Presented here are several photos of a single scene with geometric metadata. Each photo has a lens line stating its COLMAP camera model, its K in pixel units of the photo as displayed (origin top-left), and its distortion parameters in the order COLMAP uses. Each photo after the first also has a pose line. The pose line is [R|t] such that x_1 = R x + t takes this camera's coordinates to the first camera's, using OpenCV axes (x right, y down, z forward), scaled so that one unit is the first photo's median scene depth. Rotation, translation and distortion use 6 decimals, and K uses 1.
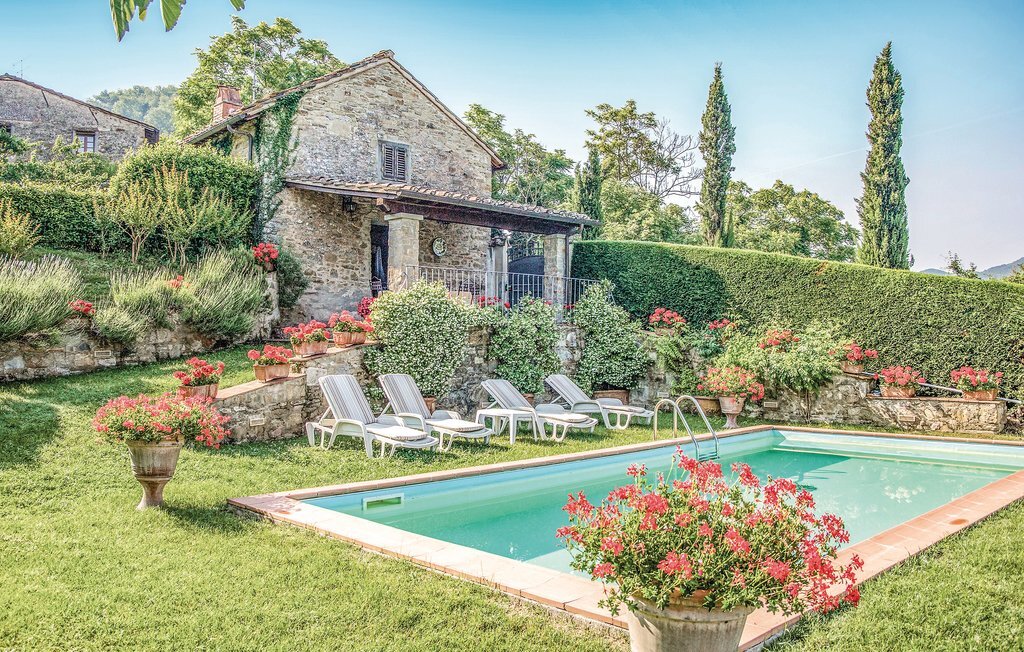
lens RADIAL K [[852.9, 0, 512.0], [0, 852.9, 326.0], [0, 0, 1]] dist [-0.124434, 0.095478]
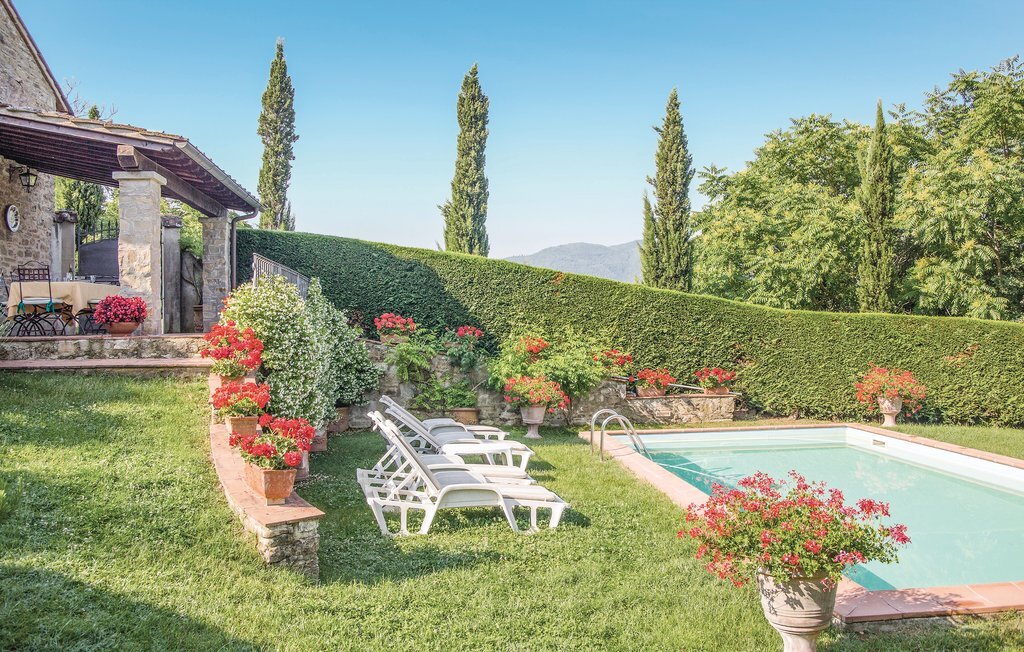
lens RADIAL K [[852.9, 0, 512.0], [0, 852.9, 326.0], [0, 0, 1]] dist [-0.124434, 0.095478]
pose [[0.630864, -0.004760, 0.775879, -0.450320], [-0.003853, 0.999950, 0.009268, -0.016541], [-0.775884, -0.008836, 0.630814, 0.337726]]
